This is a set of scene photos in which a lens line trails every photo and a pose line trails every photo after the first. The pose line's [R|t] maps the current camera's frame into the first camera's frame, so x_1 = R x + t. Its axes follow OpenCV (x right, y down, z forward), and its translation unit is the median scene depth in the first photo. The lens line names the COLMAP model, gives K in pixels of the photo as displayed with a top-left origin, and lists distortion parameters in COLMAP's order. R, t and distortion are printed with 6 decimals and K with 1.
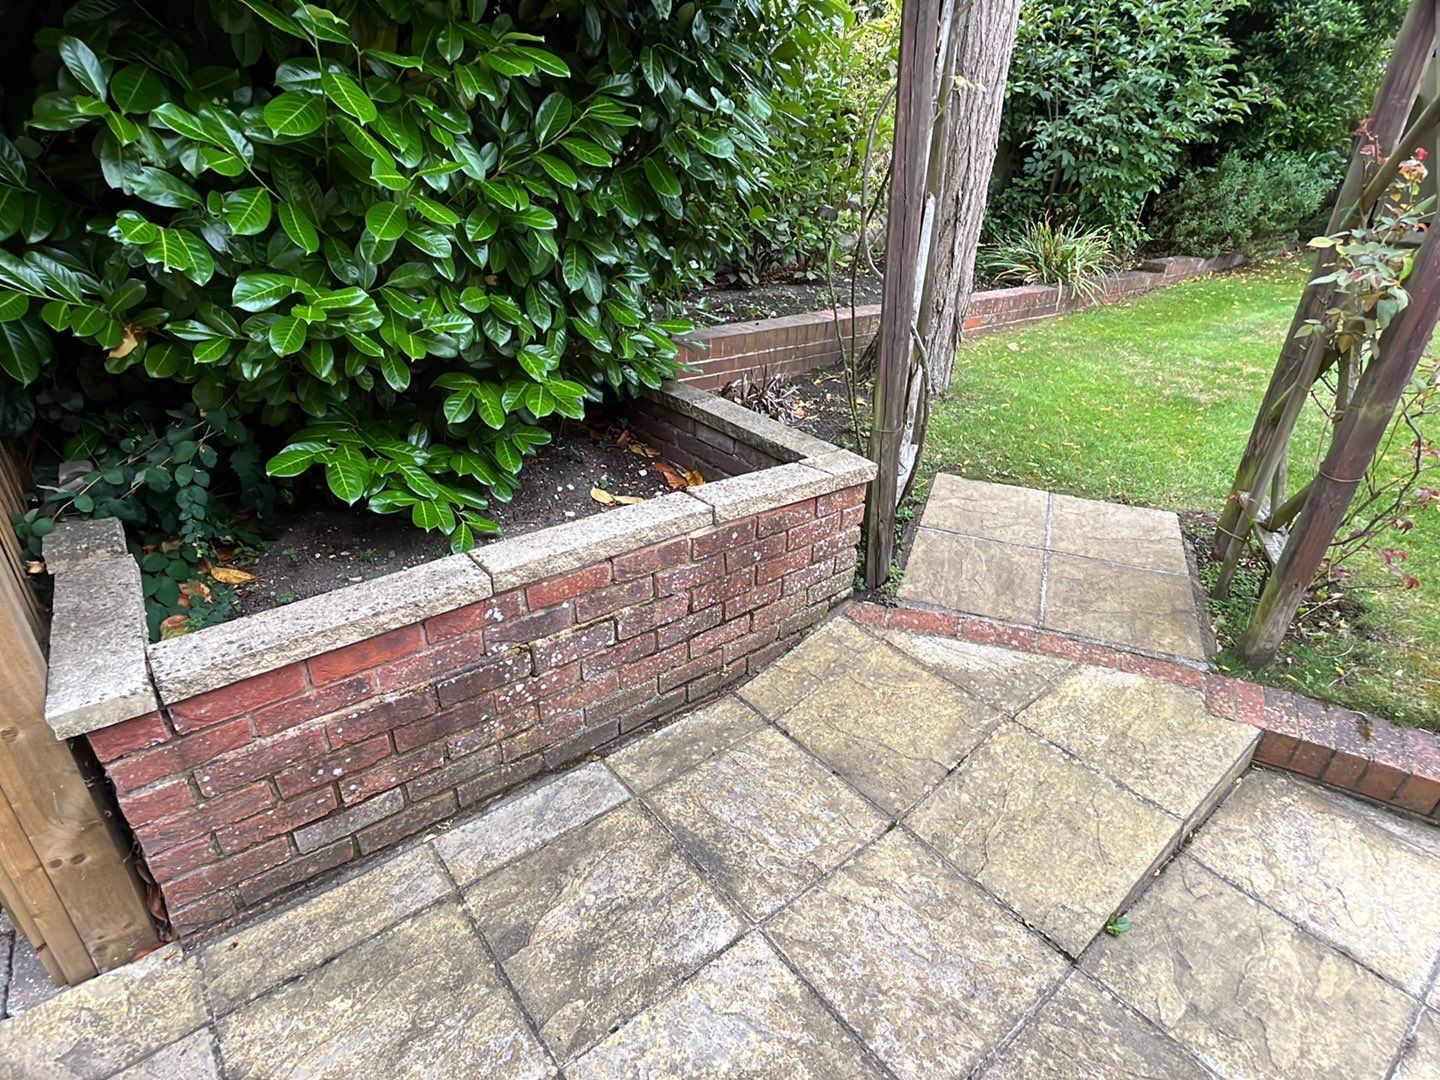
lens RADIAL K [[762.8, 0, 720.0], [0, 762.8, 540.0], [0, 0, 1]] dist [-0.003295, 0.000416]
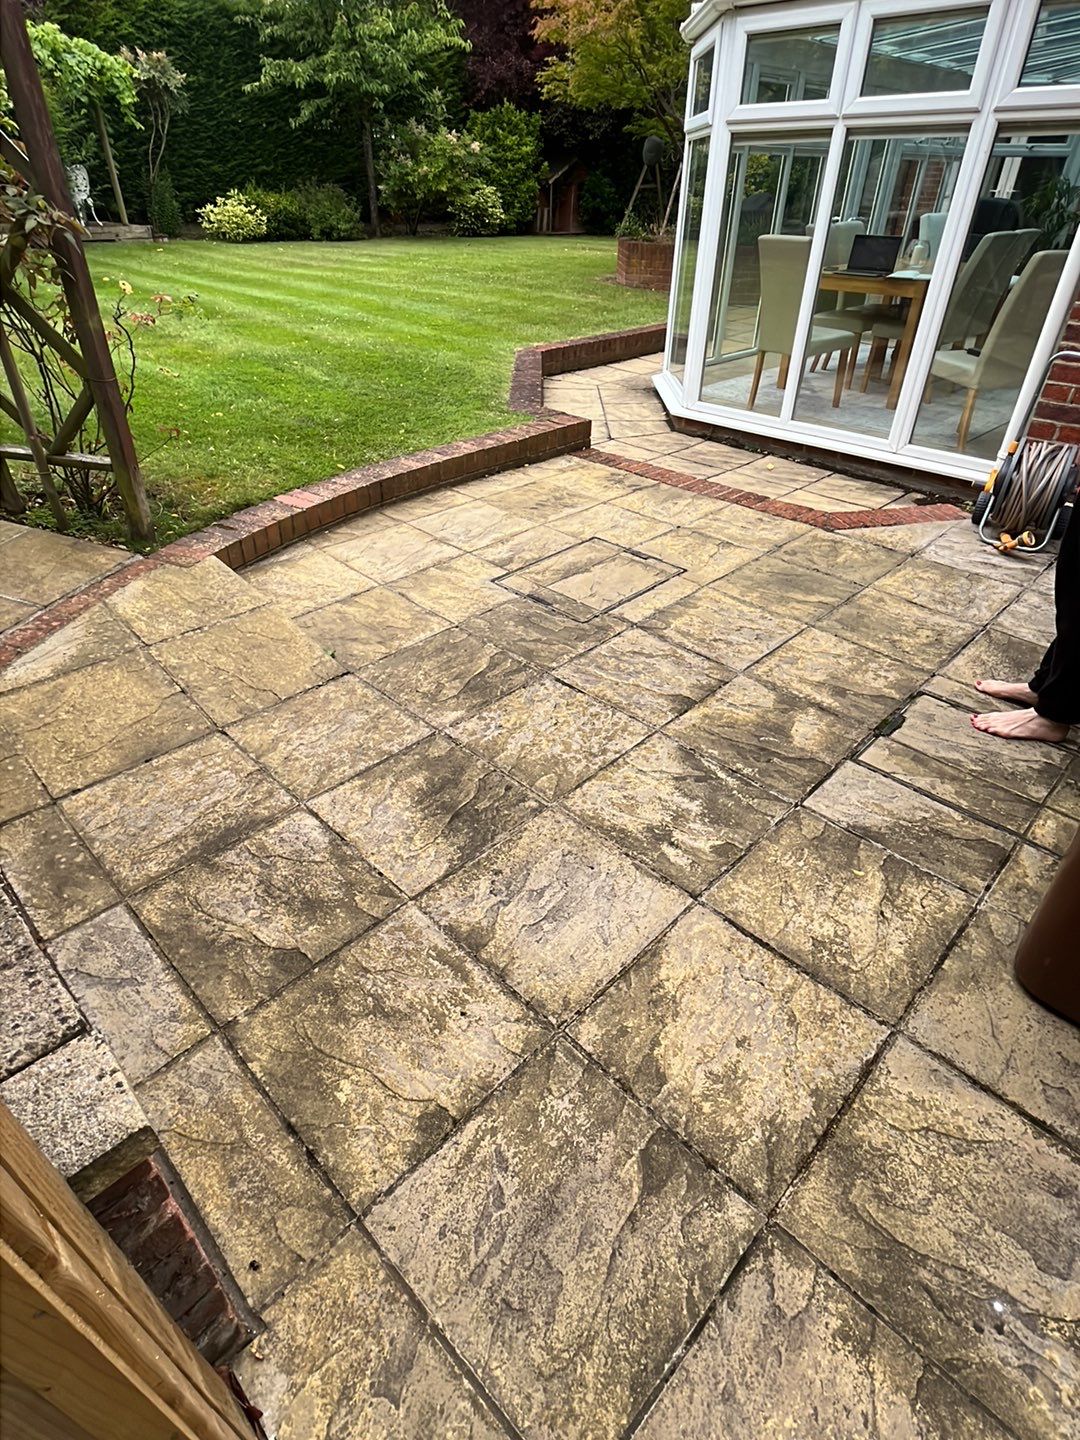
lens RADIAL K [[762.8, 0, 540.0], [0, 762.8, 720.0], [0, 0, 1]] dist [-0.003295, 0.000416]
pose [[-0.121905, -0.594591, 0.794733, -0.882354], [0.434803, 0.687795, 0.581278, -0.138308], [-0.892236, 0.416413, 0.174684, 0.366840]]
